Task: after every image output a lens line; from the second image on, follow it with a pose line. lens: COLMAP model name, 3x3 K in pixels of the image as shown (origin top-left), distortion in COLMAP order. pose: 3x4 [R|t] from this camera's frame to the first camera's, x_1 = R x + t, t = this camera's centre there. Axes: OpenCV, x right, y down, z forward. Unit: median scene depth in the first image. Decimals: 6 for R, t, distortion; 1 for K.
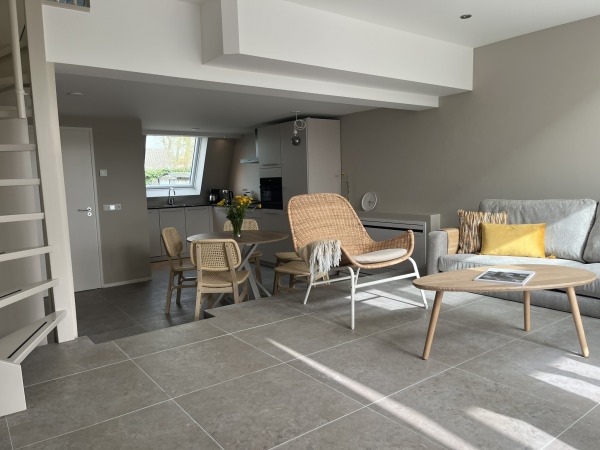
lens RADIAL K [[454.5, 0, 300.0], [0, 454.5, 225.0], [0, 0, 1]] dist [0.092716, -0.132685]
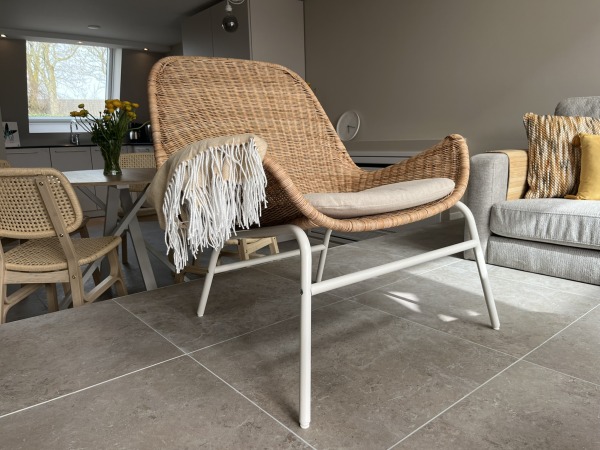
lens RADIAL K [[454.5, 0, 300.0], [0, 454.5, 225.0], [0, 0, 1]] dist [0.092716, -0.132685]
pose [[0.998464, -0.007484, 0.054892, 0.069865], [0.002840, 0.996445, 0.084193, 0.047728], [-0.055327, -0.083907, 0.994936, 0.510731]]
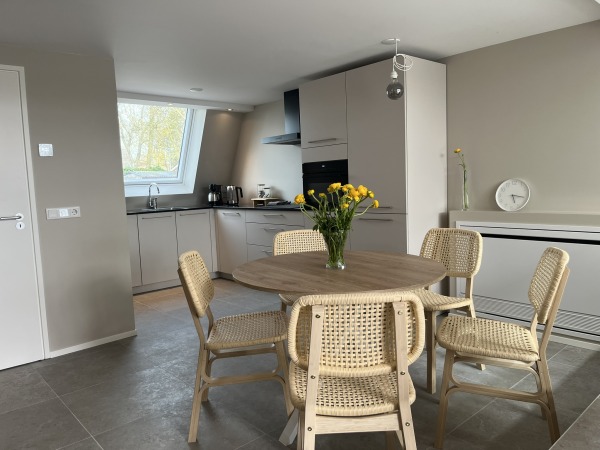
lens RADIAL K [[454.5, 0, 300.0], [0, 454.5, 225.0], [0, 0, 1]] dist [0.092716, -0.132685]
pose [[0.995781, -0.019773, 0.089611, -0.261951], [0.020461, 0.999768, -0.006759, -0.021234], [-0.089457, 0.008564, 0.995954, 0.630865]]
